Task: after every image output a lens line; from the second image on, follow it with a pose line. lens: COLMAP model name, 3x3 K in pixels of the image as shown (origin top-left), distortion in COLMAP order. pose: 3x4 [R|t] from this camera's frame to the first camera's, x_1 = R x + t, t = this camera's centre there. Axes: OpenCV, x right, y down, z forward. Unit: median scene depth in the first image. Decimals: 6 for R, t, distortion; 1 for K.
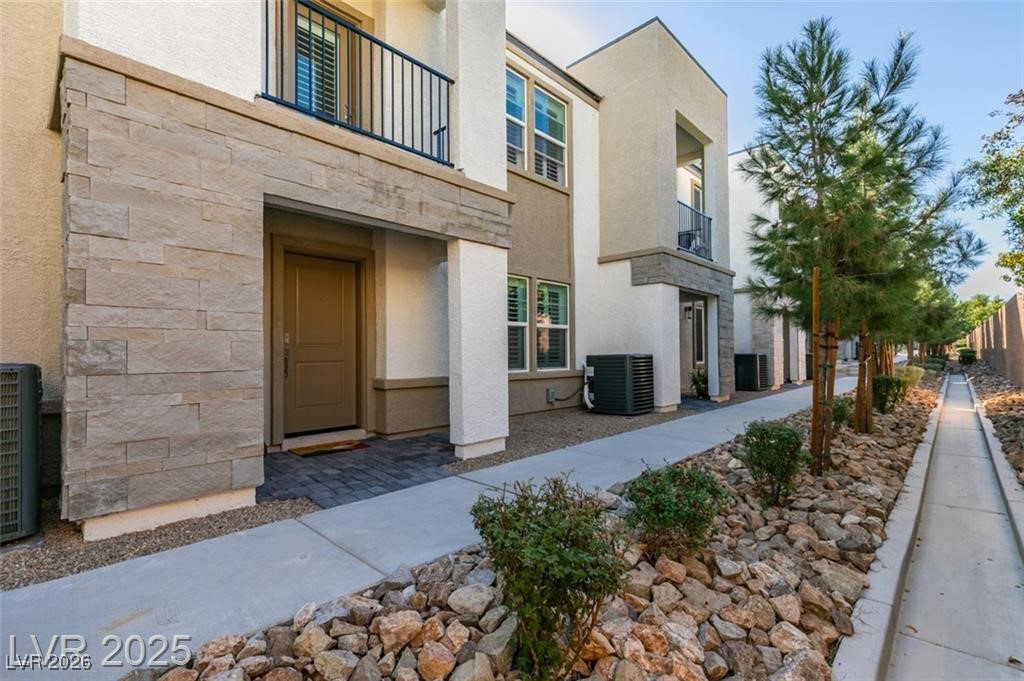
lens RADIAL K [[460.0, 0, 515.8], [0, 460.0, 341.8], [0, 0, 1]] dist [0.003957, 0.000050]
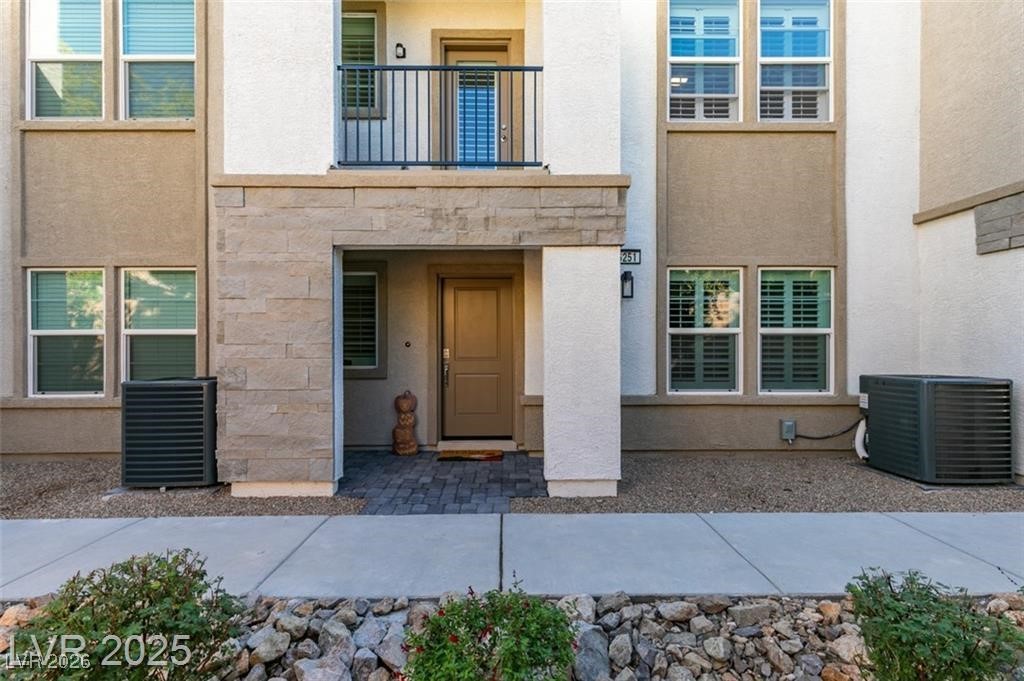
lens RADIAL K [[460.0, 0, 513.5], [0, 460.0, 343.2], [0, 0, 1]] dist [0.003957, 0.000050]
pose [[0.697221, 0.003948, -0.716845, 0.509750], [0.012343, 0.999770, 0.017511, -0.059277], [0.716750, -0.021057, 0.697013, 0.369317]]
